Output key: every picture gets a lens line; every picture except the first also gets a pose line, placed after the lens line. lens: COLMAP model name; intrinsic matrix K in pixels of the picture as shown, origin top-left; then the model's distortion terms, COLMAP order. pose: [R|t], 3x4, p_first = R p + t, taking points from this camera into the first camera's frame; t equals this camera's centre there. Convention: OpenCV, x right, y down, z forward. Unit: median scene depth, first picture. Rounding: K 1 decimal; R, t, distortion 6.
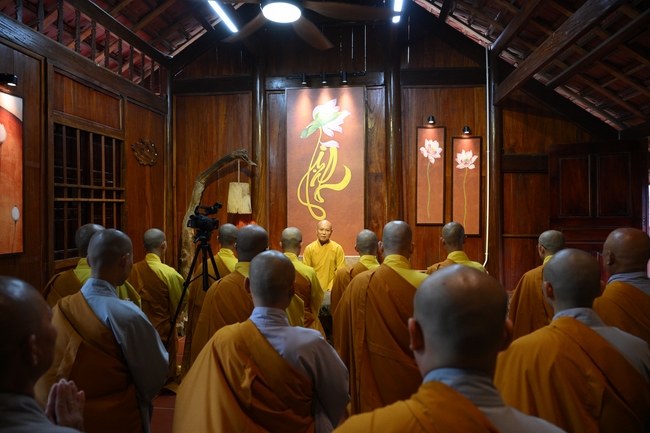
lens RADIAL K [[427.1, 0, 324.6], [0, 427.1, 217.8], [0, 0, 1]] dist [0.000999, -0.002395]
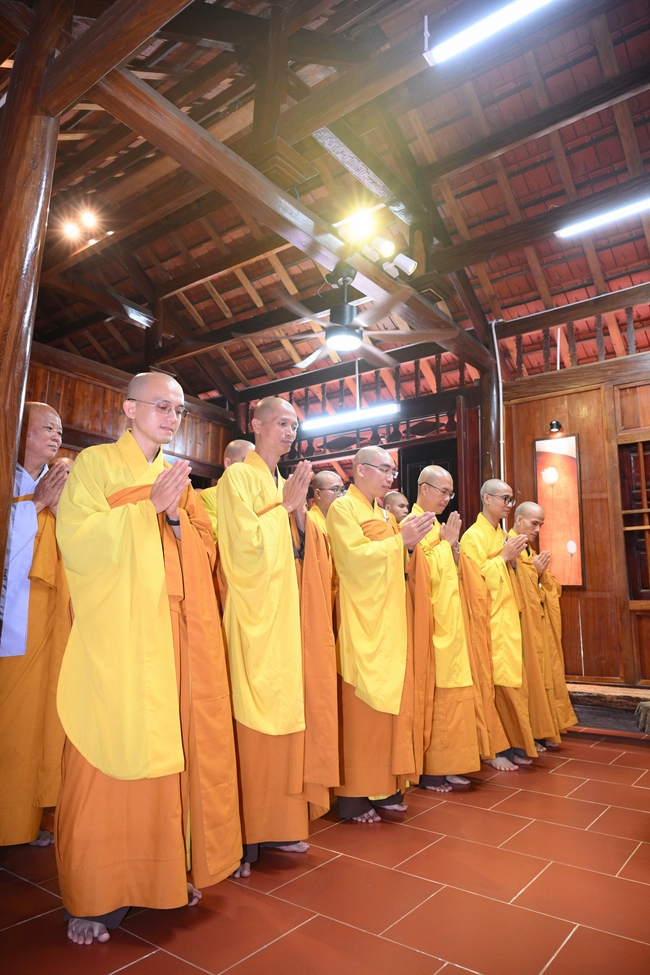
lens RADIAL K [[640.7, 0, 325.3], [0, 640.7, 486.3], [0, 0, 1]] dist [0.000999, -0.002395]
pose [[-0.511822, -0.155680, -0.844868, 0.562092], [-0.022766, 0.985556, -0.167812, 0.072673], [0.858790, -0.066655, -0.507973, 0.785587]]
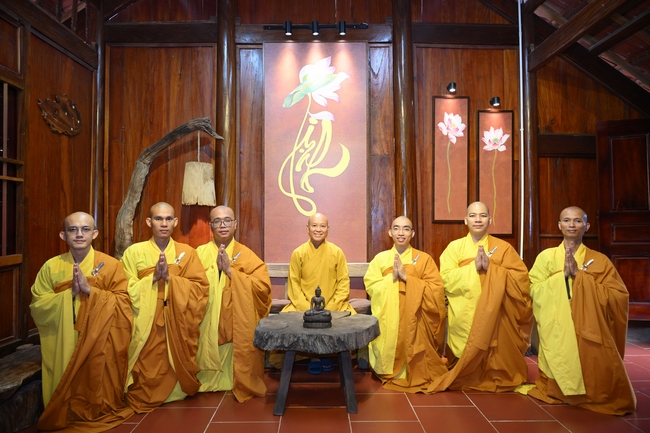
lens RADIAL K [[427.1, 0, 325.2], [0, 427.1, 219.1], [0, 0, 1]] dist [0.000999, -0.002395]
pose [[0.992702, 0.003414, 0.120544, -0.074264], [0.000175, 0.999557, -0.029750, 0.034210], [-0.120592, 0.029554, 0.992262, 0.255338]]
